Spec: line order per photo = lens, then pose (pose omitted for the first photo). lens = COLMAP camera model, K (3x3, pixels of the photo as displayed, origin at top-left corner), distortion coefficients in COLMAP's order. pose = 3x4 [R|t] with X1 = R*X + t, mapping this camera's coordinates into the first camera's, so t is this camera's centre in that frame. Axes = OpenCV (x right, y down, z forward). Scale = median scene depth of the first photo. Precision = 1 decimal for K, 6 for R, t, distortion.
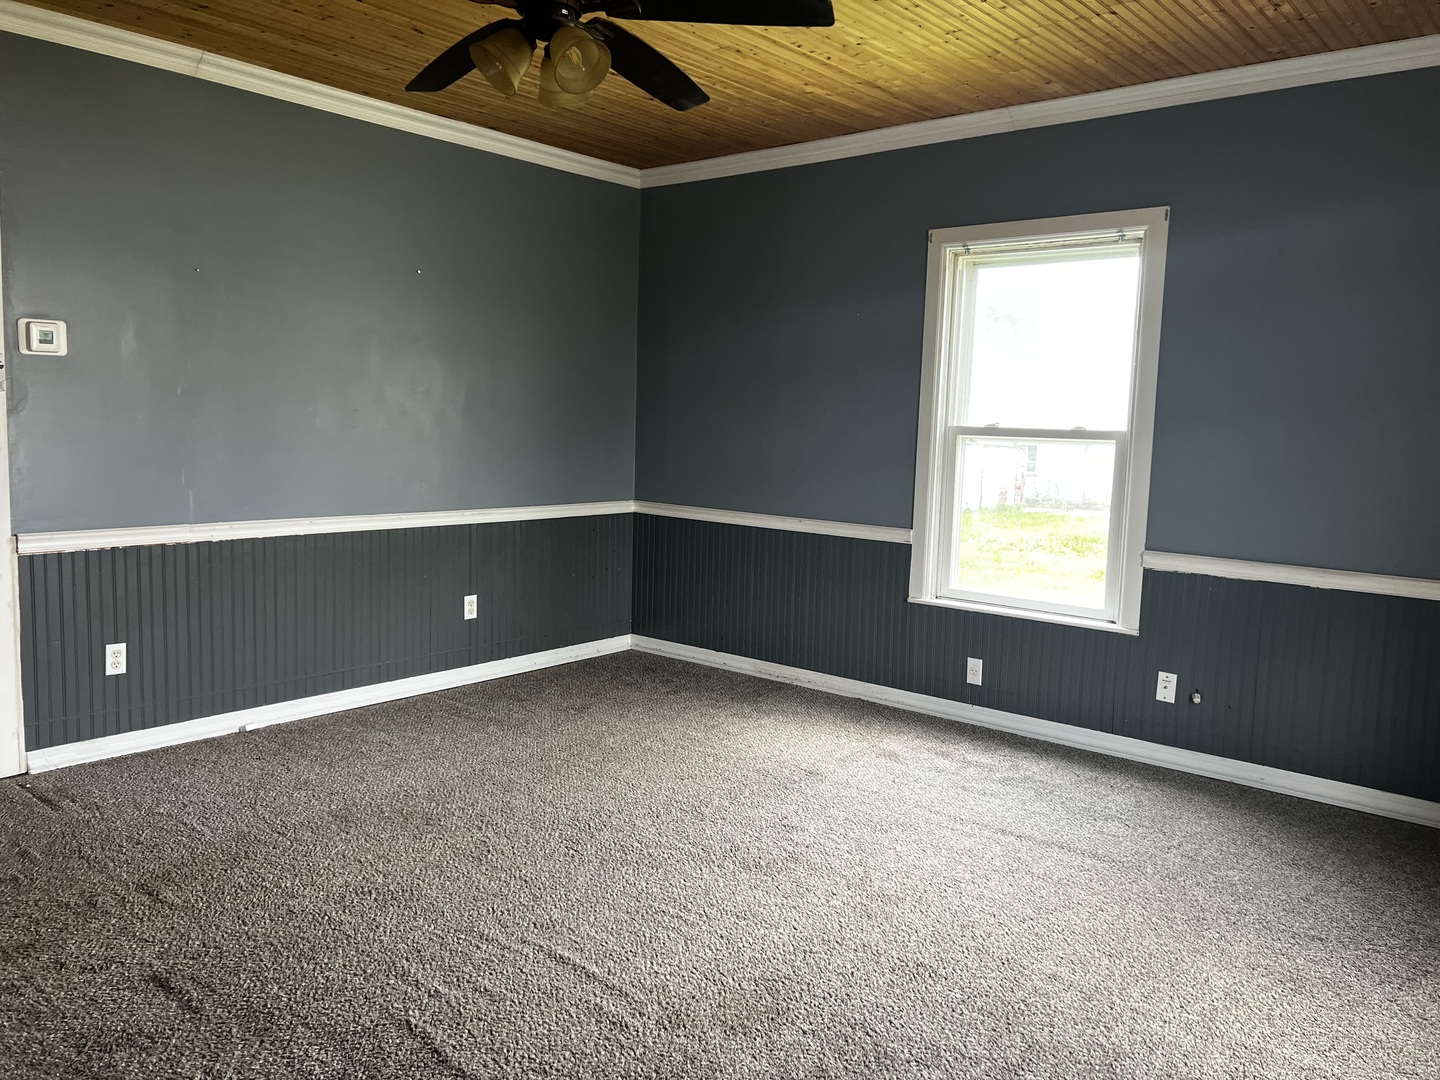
lens RADIAL K [[1100.1, 0, 732.7], [0, 1100.1, 539.6], [0, 0, 1]] dist [0.073120, -0.093503]
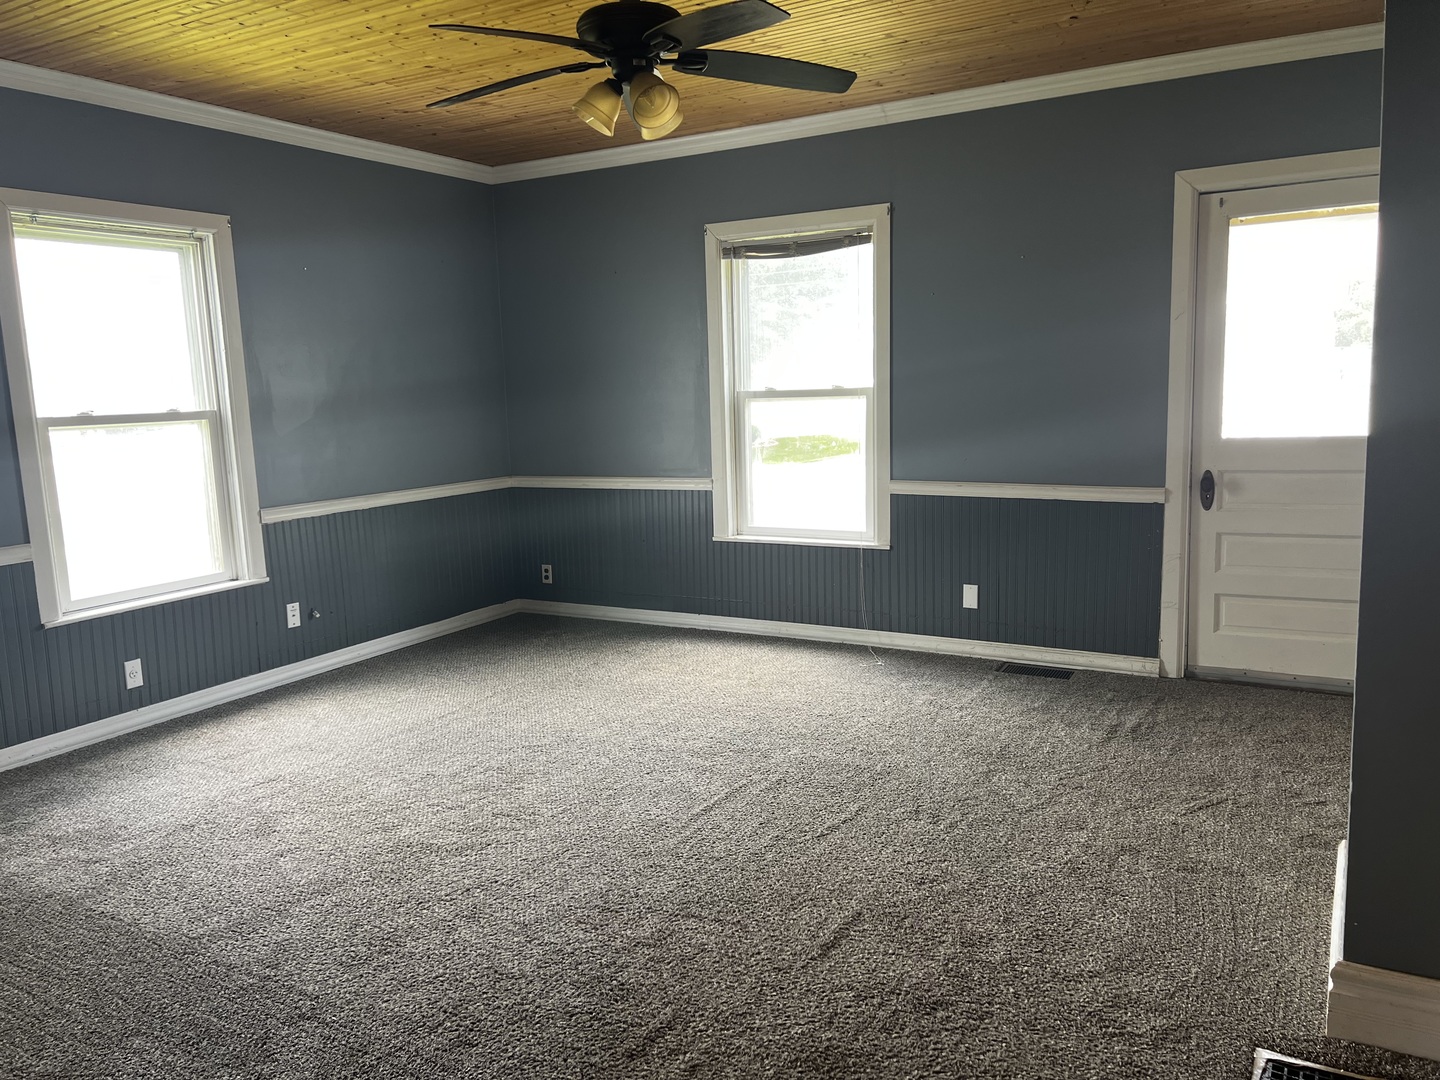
lens RADIAL K [[1100.1, 0, 732.7], [0, 1100.1, 539.6], [0, 0, 1]] dist [0.073120, -0.093503]
pose [[-0.186701, -0.167955, 0.967953, -0.850403], [0.137612, 0.971093, 0.195043, -0.117359], [-0.972731, 0.169617, -0.158192, 0.688104]]
